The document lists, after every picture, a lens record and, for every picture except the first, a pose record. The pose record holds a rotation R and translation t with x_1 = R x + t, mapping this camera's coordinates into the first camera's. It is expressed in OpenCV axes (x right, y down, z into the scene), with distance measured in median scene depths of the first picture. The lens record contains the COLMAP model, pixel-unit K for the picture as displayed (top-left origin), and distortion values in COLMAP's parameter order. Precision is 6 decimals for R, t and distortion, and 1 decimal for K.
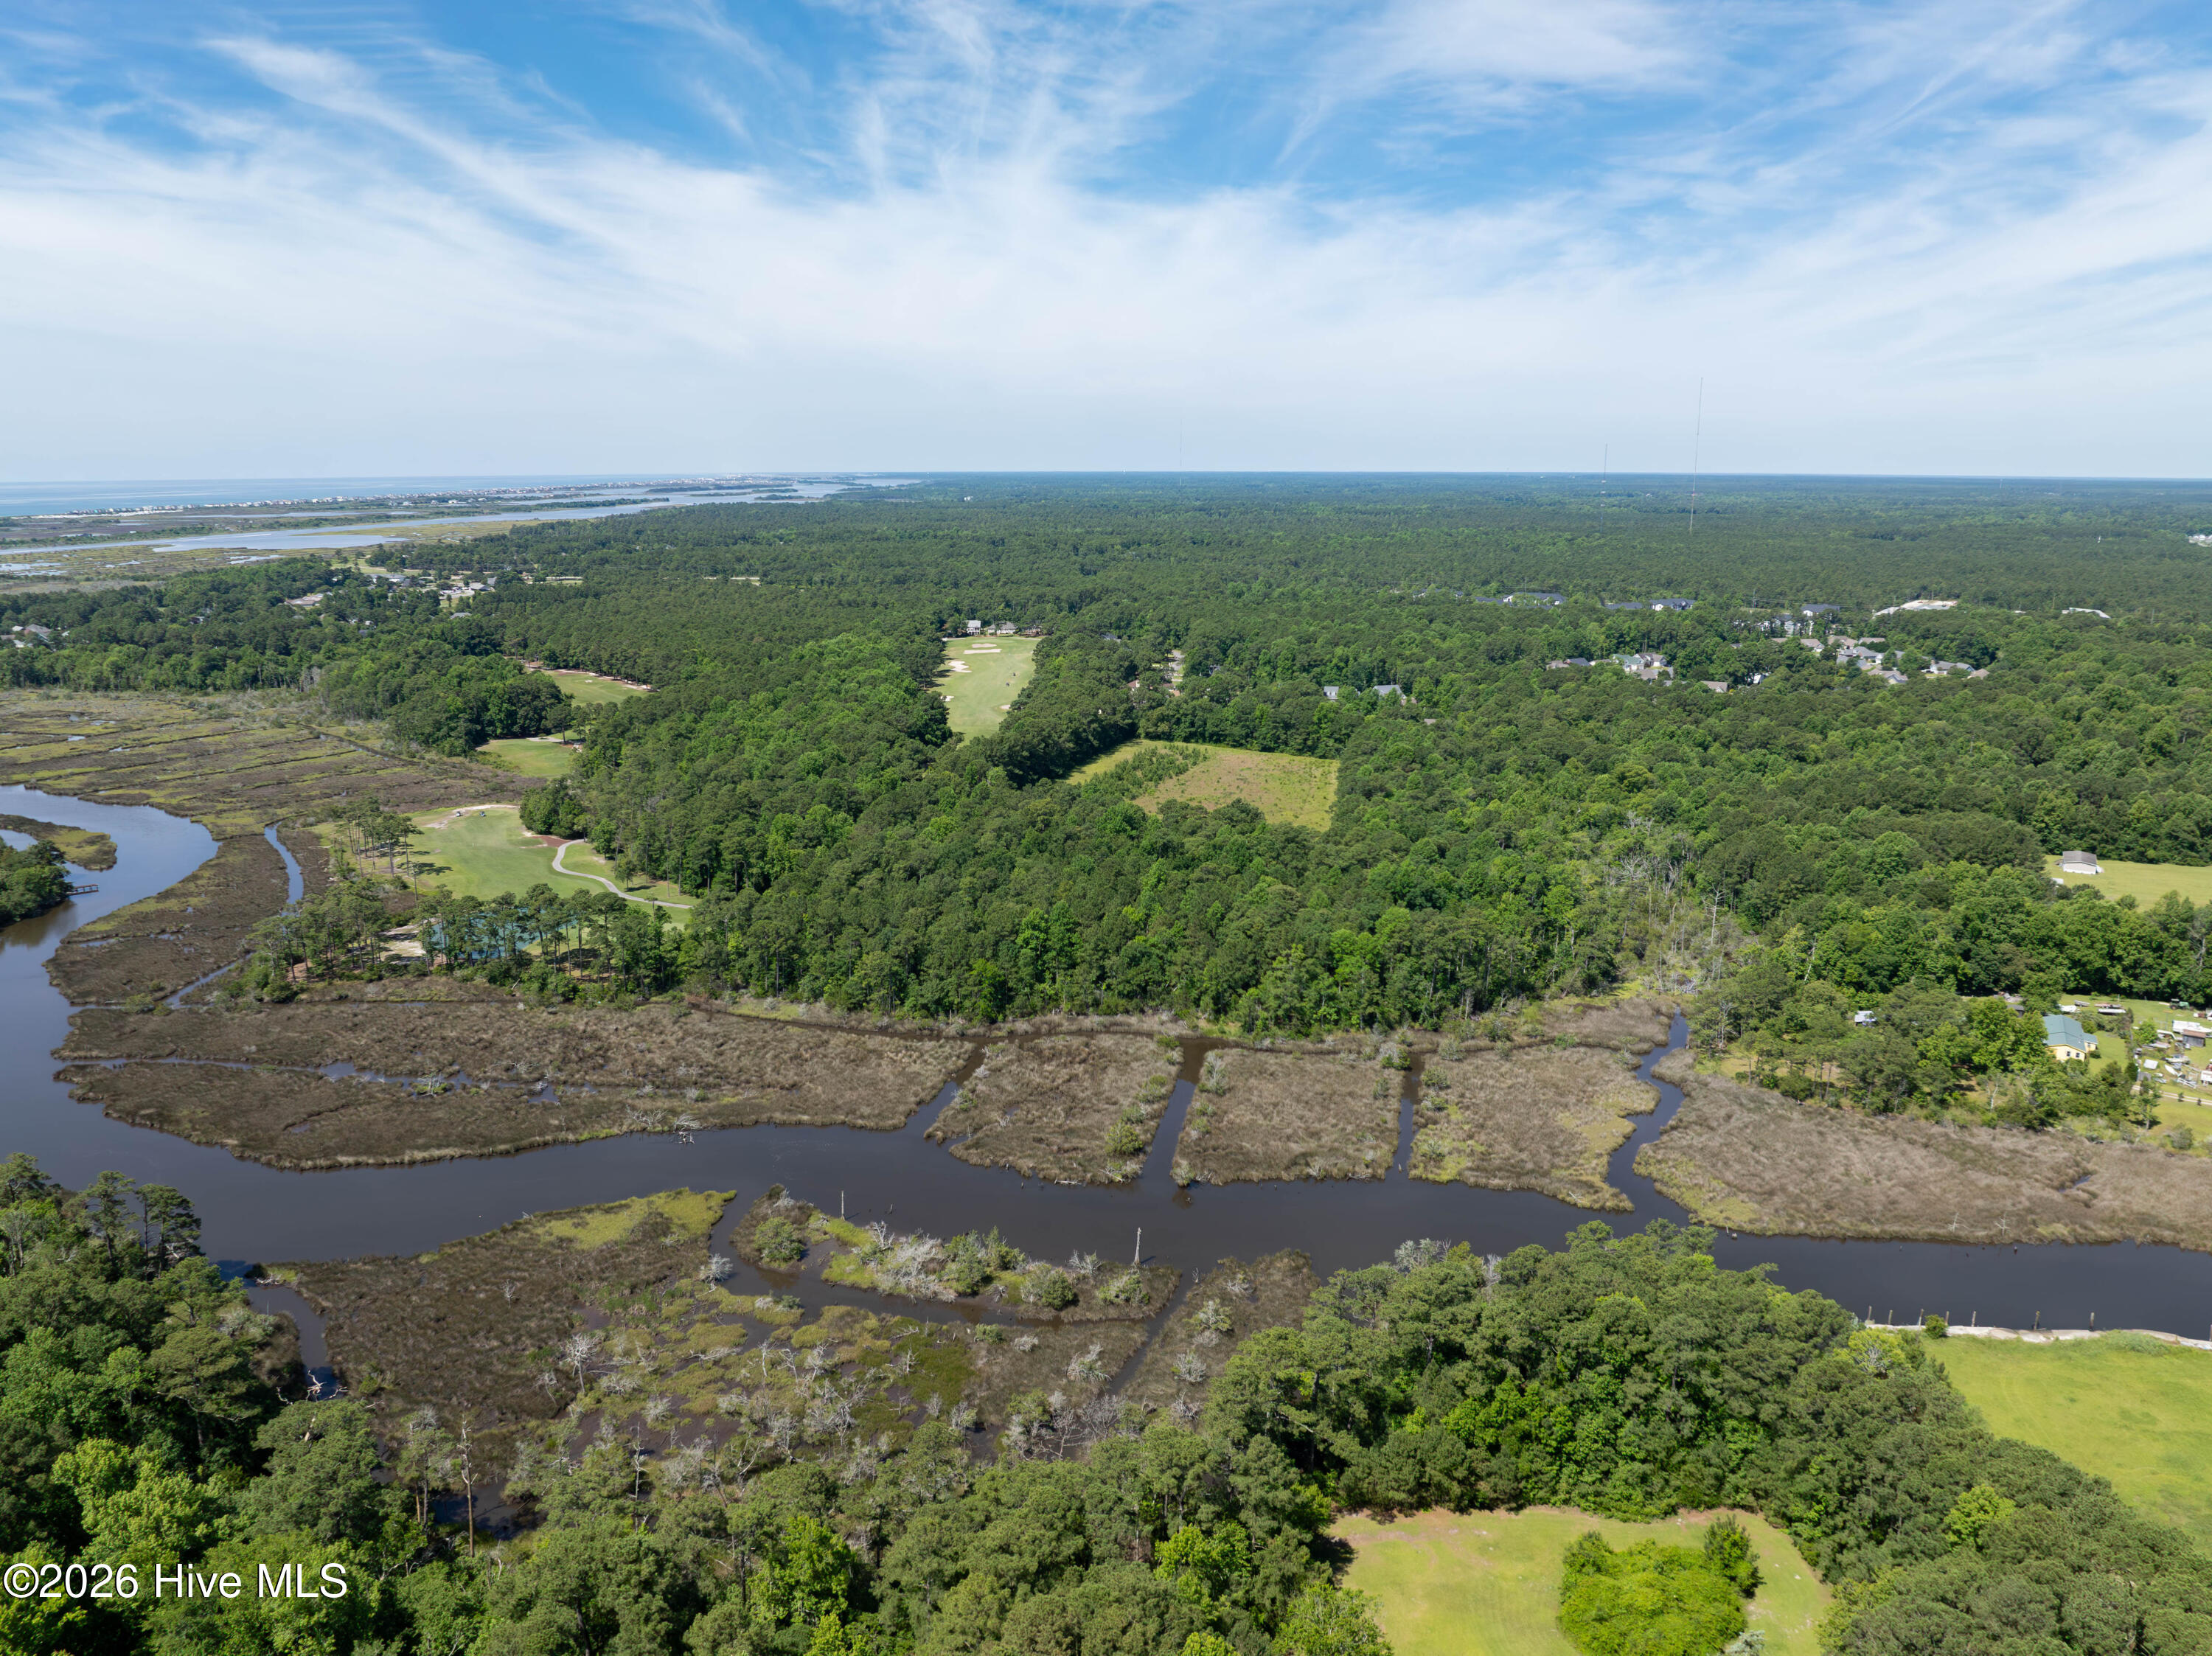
lens RADIAL K [[1569.0, 0, 1099.2], [0, 1569.0, 825.0], [0, 0, 1]] dist [-0.044951, 0.016445]
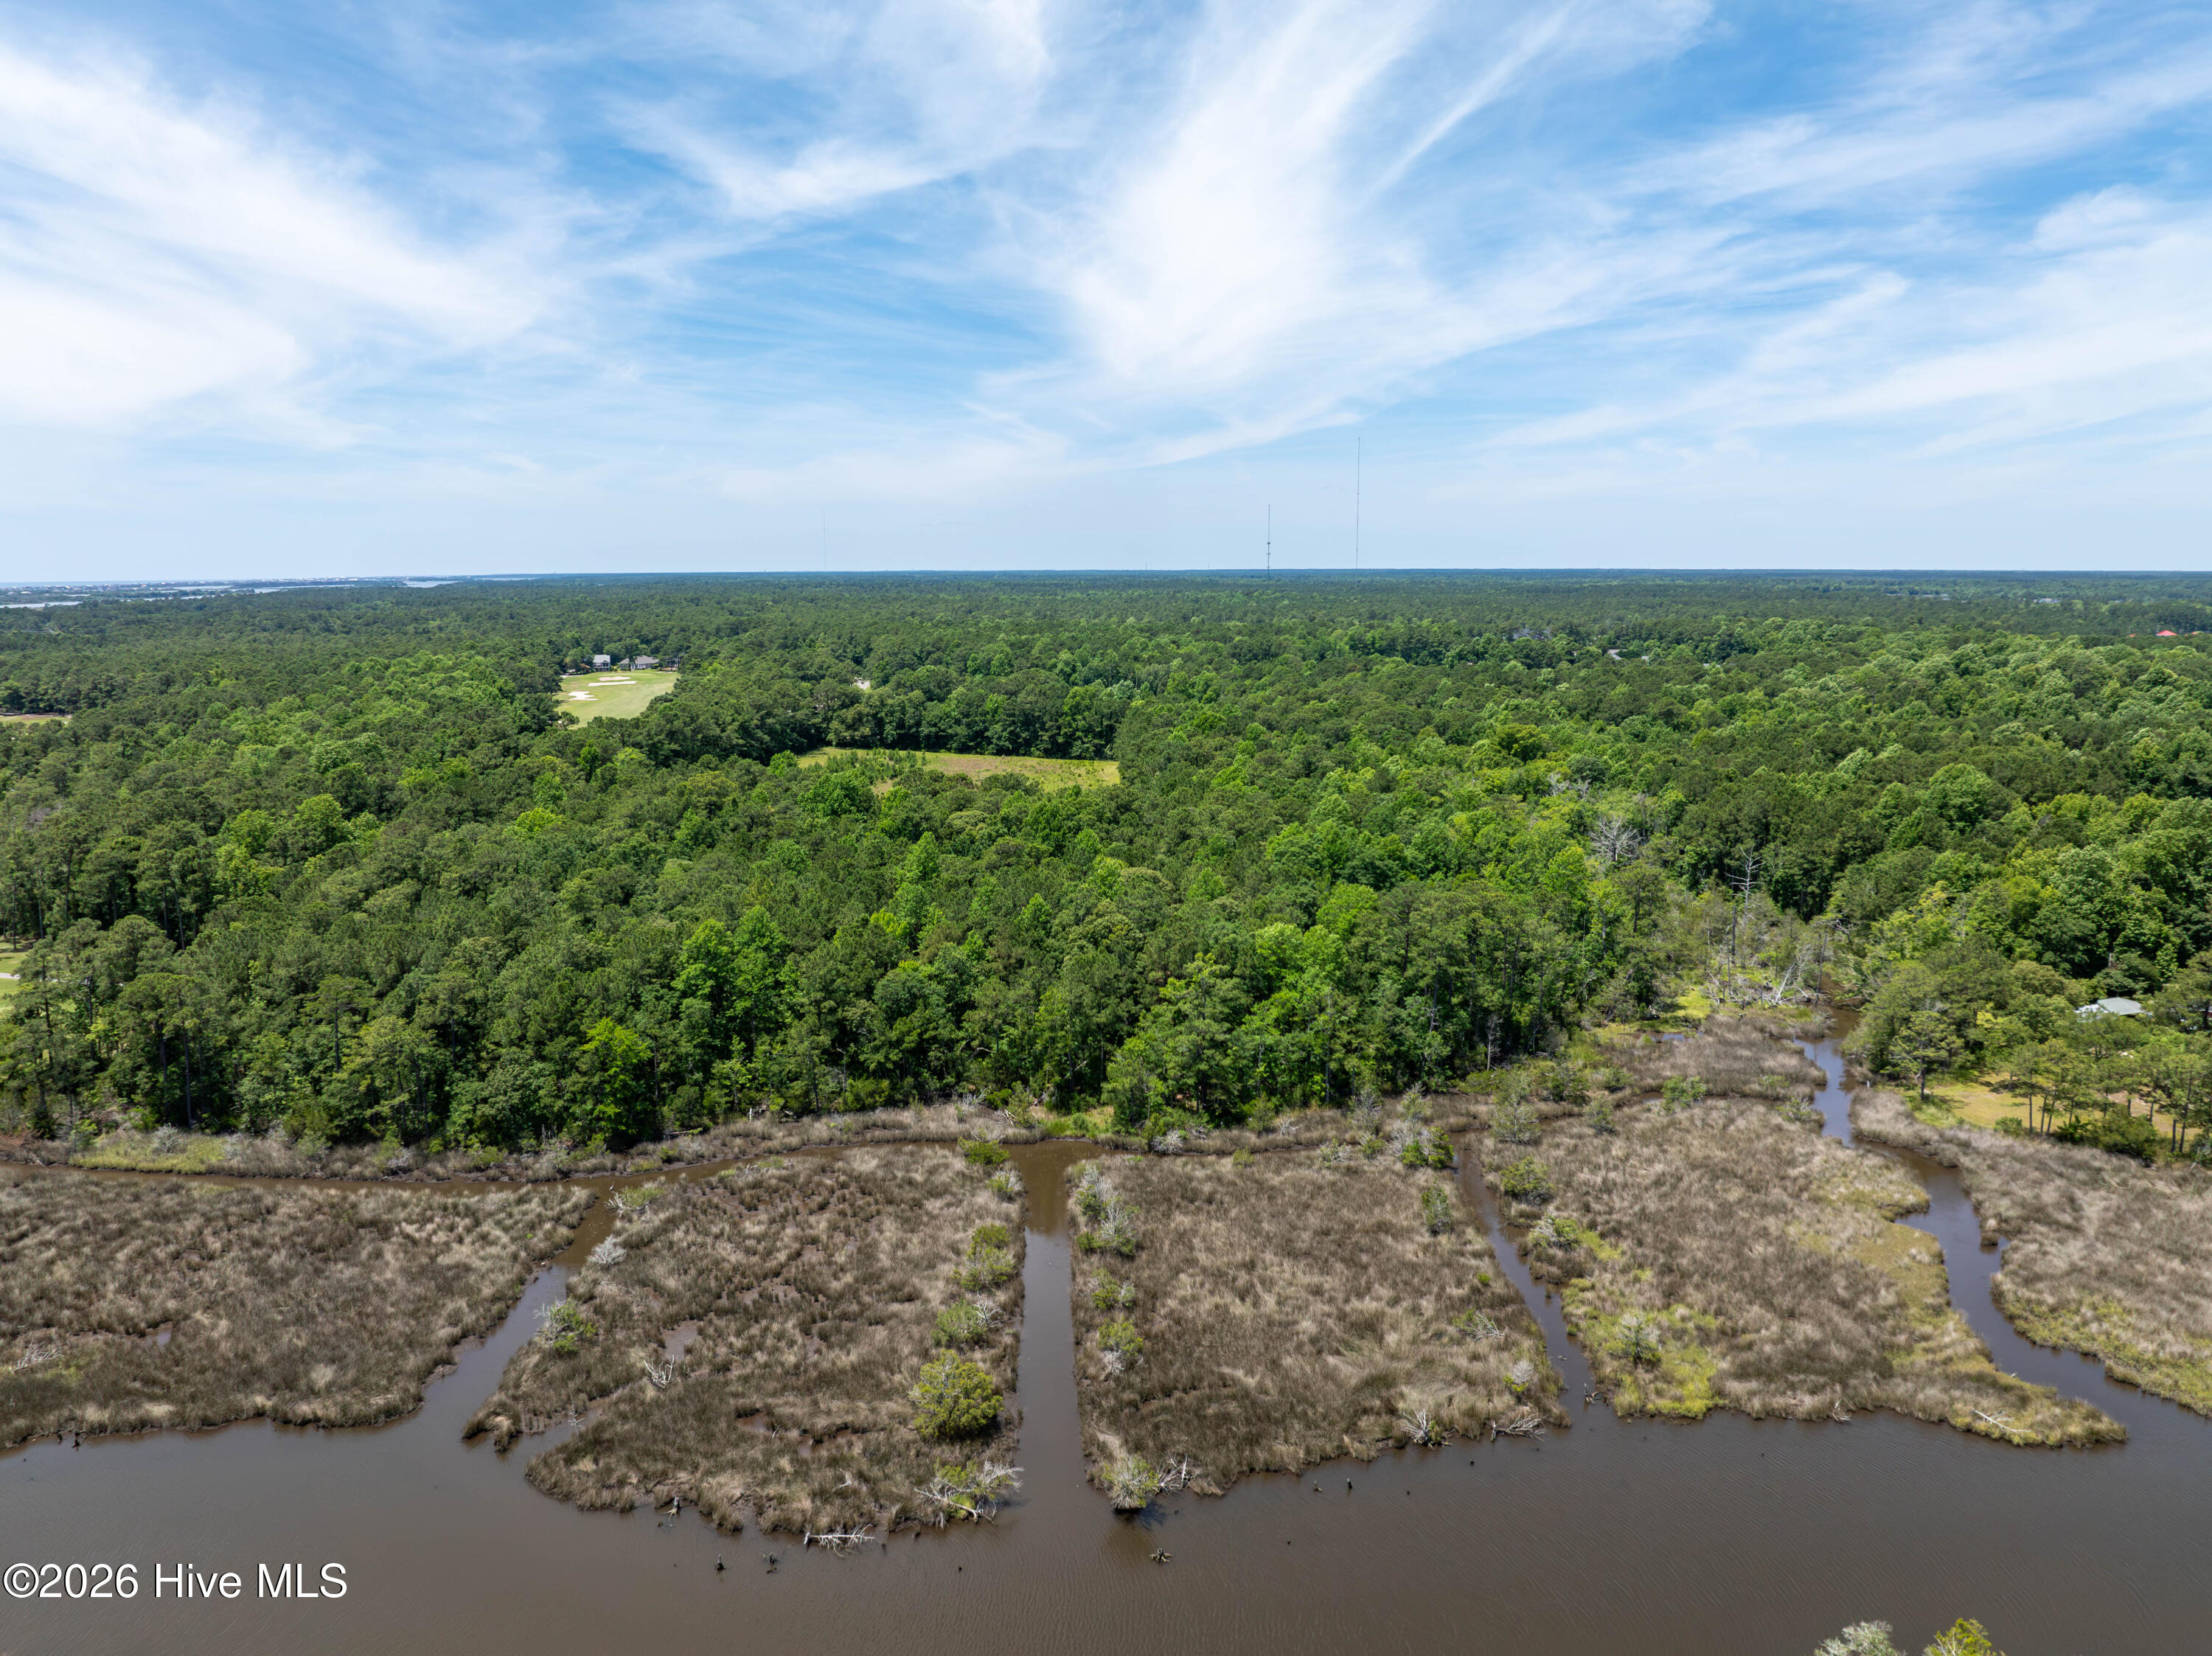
lens RADIAL K [[1569.0, 0, 1105.5], [0, 1569.0, 871.3], [0, 0, 1]] dist [-0.044951, 0.016445]
pose [[0.974326, -0.043709, 0.220858, -0.025131], [0.051395, 0.998252, -0.029173, 0.058564], [-0.219197, 0.039775, 0.974870, 0.452185]]
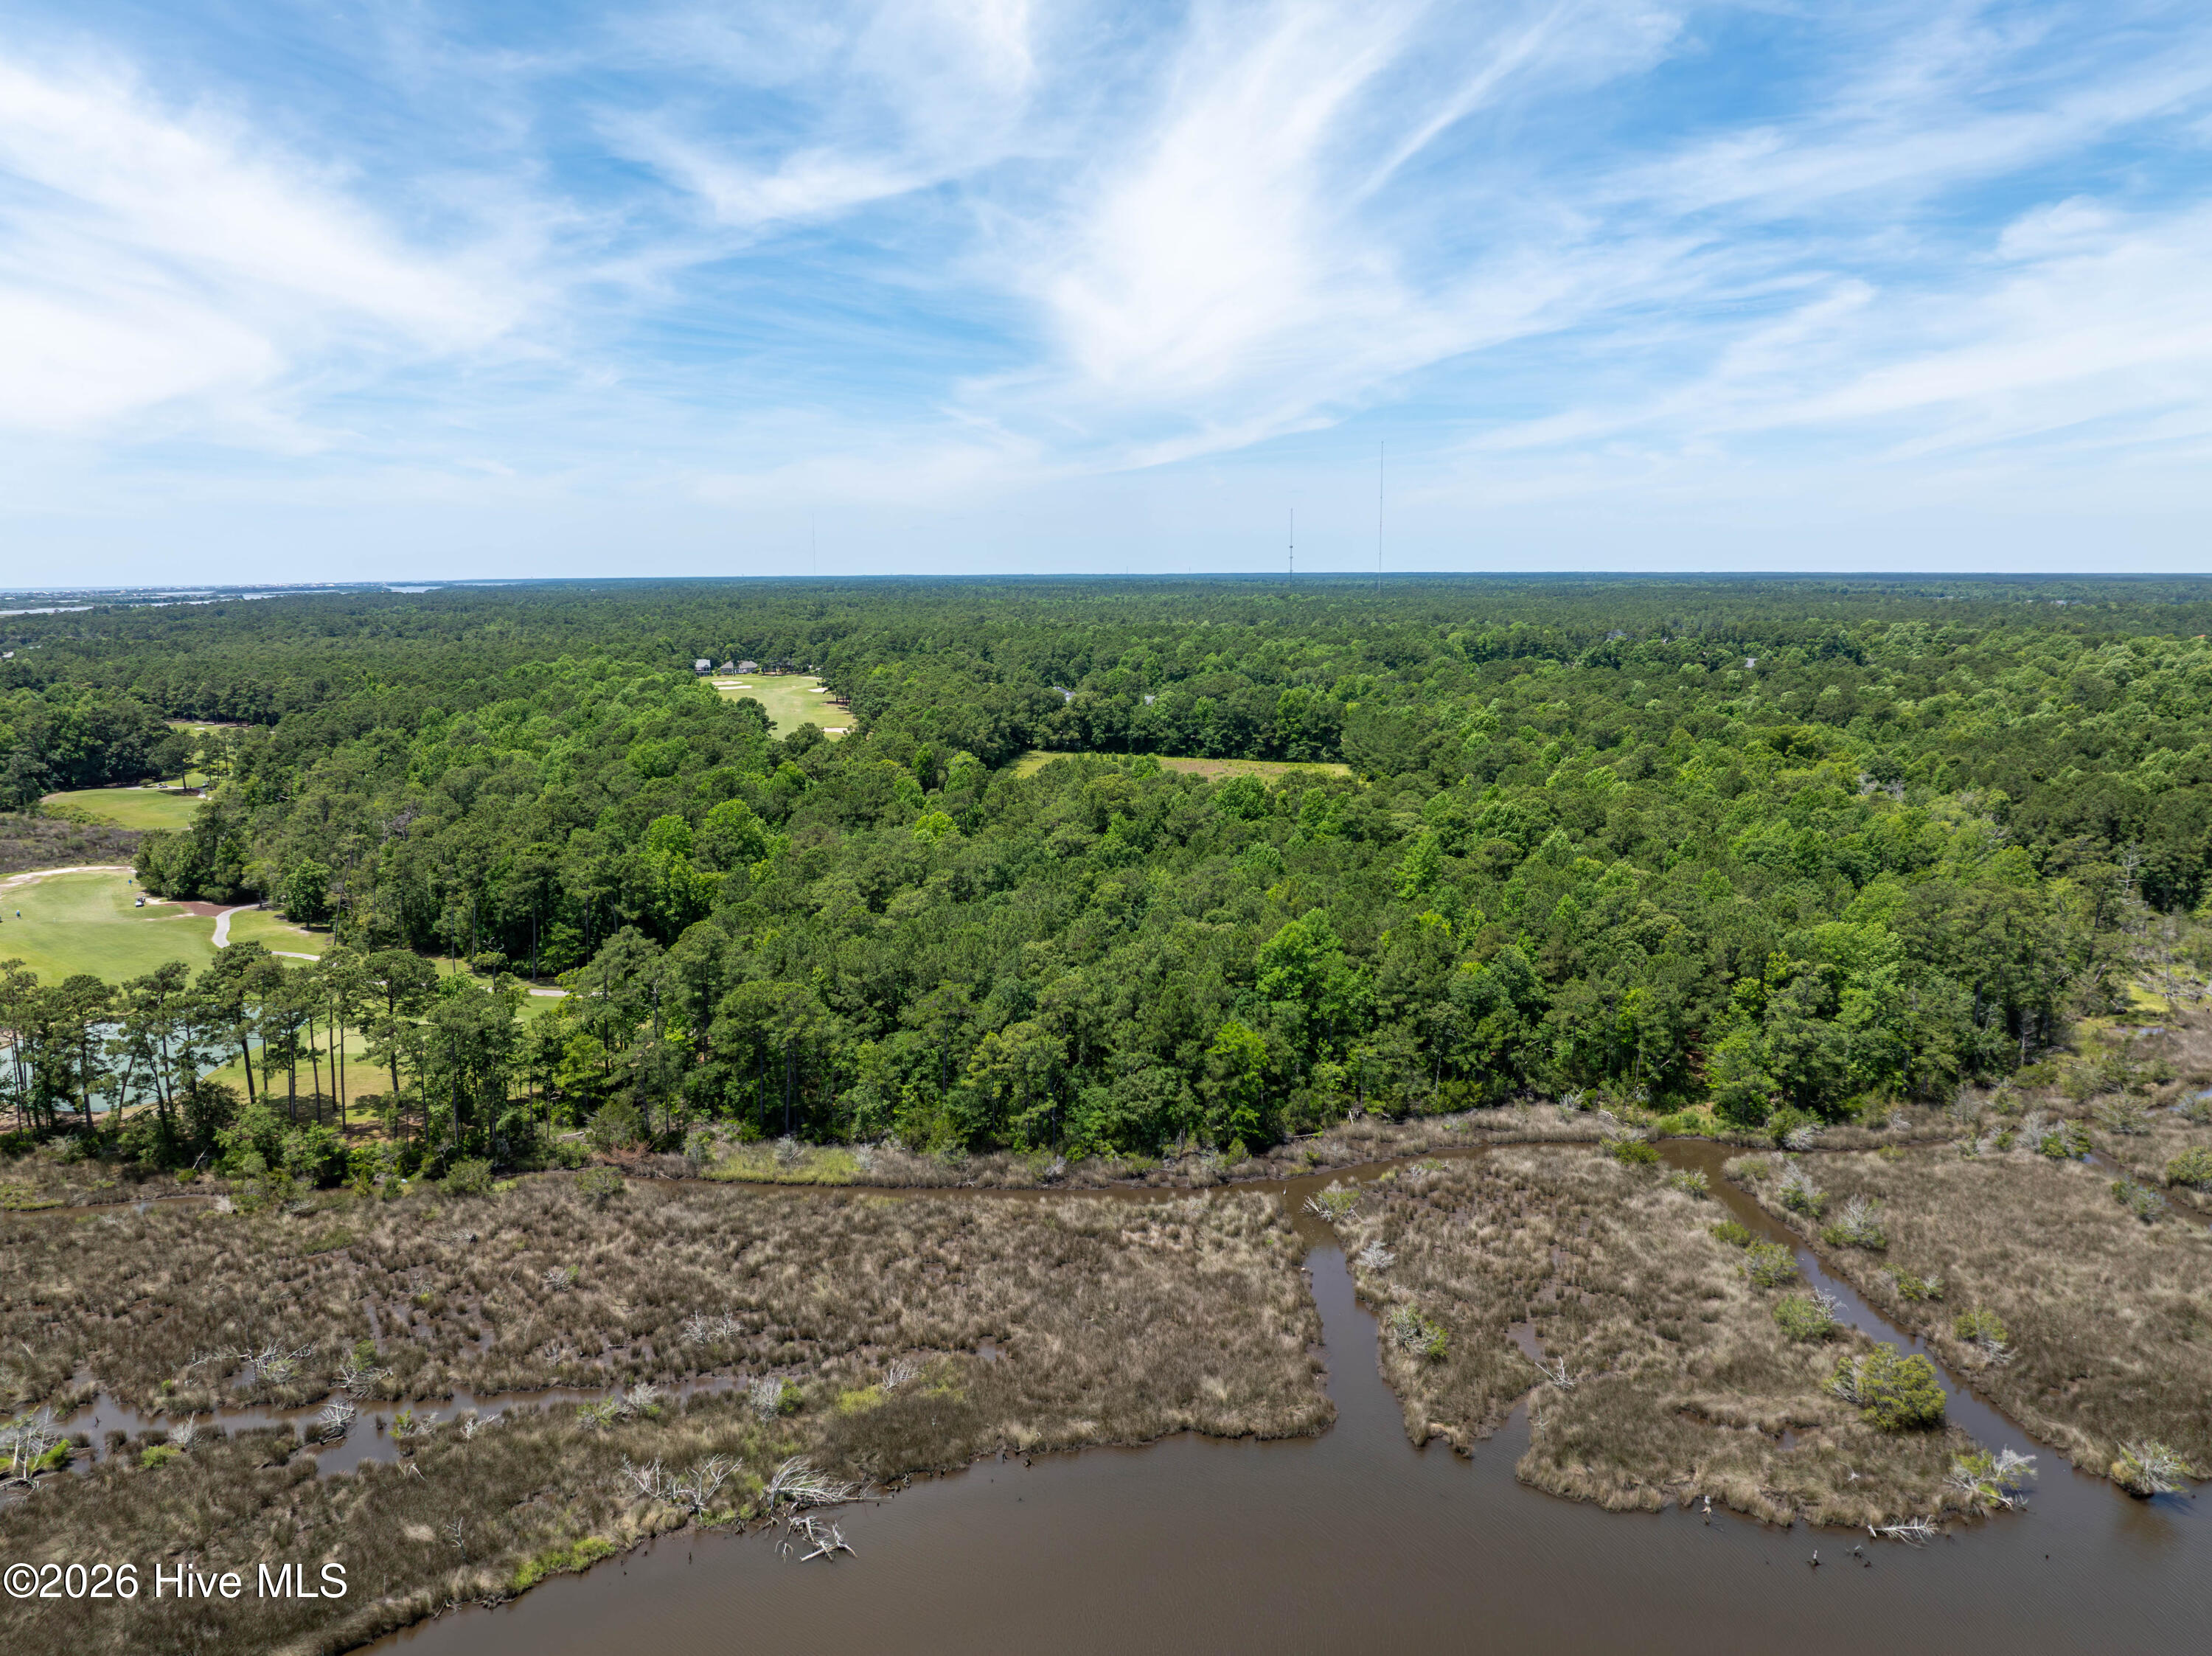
lens RADIAL K [[1569.0, 0, 1108.0], [0, 1569.0, 831.1], [0, 0, 1]] dist [-0.044951, 0.016445]
pose [[0.969712, -0.042525, 0.240520, -0.224885], [0.057371, 0.996834, -0.055059, 0.047296], [-0.237417, 0.067190, 0.969081, 0.495807]]
